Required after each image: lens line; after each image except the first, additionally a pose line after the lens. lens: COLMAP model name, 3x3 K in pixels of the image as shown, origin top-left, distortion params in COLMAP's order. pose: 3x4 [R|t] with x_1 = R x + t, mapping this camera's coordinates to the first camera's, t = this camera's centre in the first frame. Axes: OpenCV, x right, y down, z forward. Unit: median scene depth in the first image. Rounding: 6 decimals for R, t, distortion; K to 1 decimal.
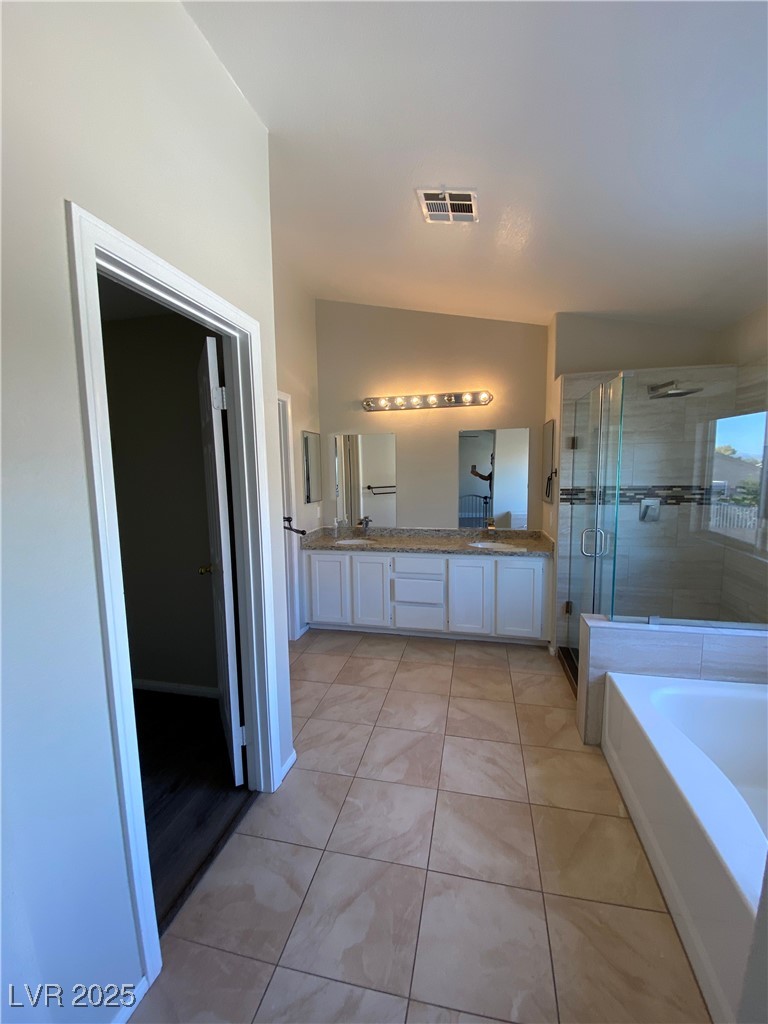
lens RADIAL K [[414.5, 0, 384.0], [0, 414.5, 512.0], [0, 0, 1]] dist [0.019046, -0.019601]
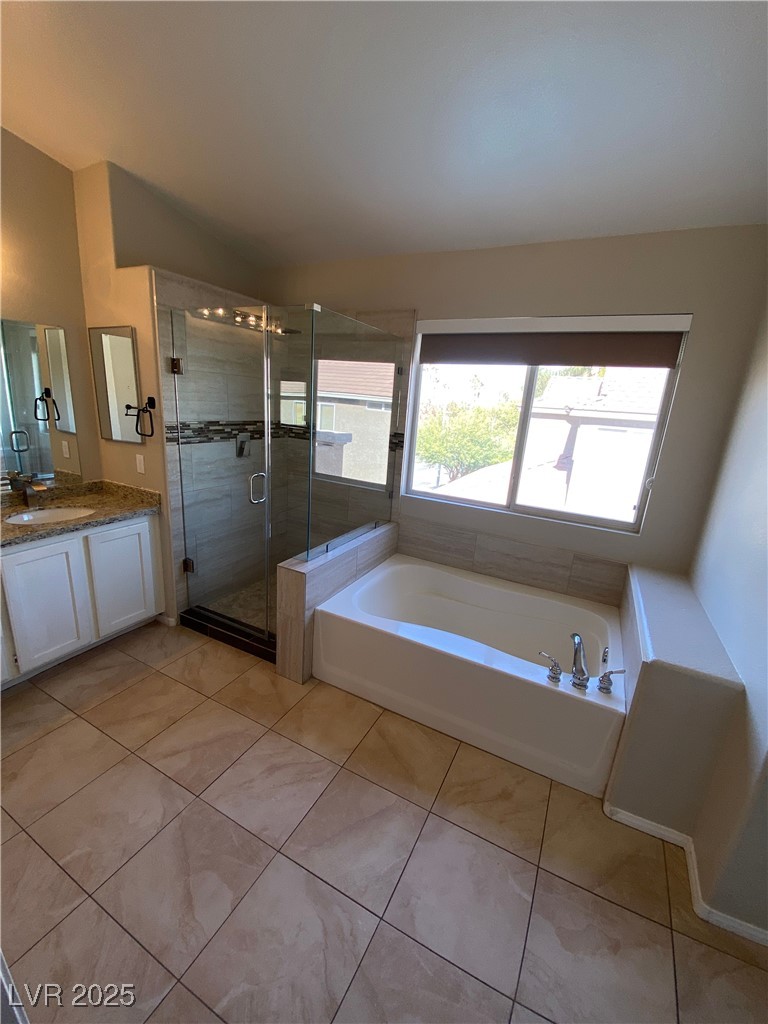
lens RADIAL K [[414.5, 0, 384.0], [0, 414.5, 512.0], [0, 0, 1]] dist [0.019046, -0.019601]
pose [[0.252322, -0.219674, 0.942378, -0.270658], [0.034999, 0.975325, 0.217983, -0.058150], [-0.967010, -0.022020, 0.253785, 0.442519]]
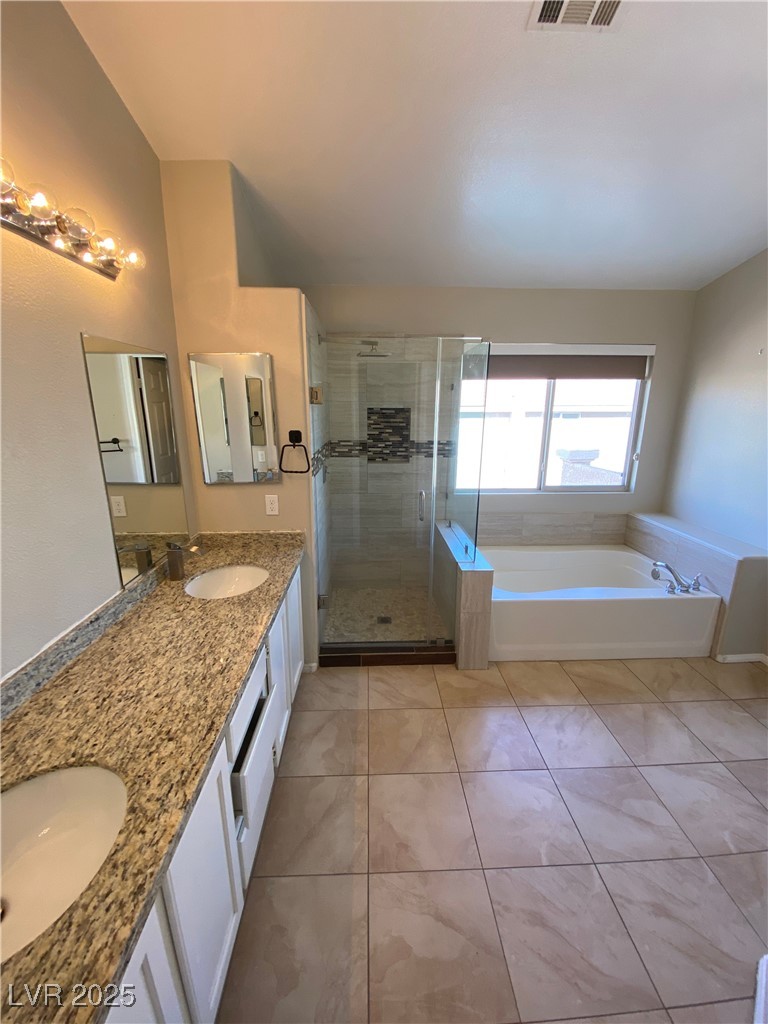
lens RADIAL K [[411.5, 0, 384.0], [0, 411.5, 512.0], [0, 0, 1]] dist [0.024944, -0.024036]
pose [[-0.254769, -0.223077, 0.940920, -0.345028], [0.105587, 0.960792, 0.256378, -0.152010], [-0.961220, 0.164666, -0.221226, 1.164616]]
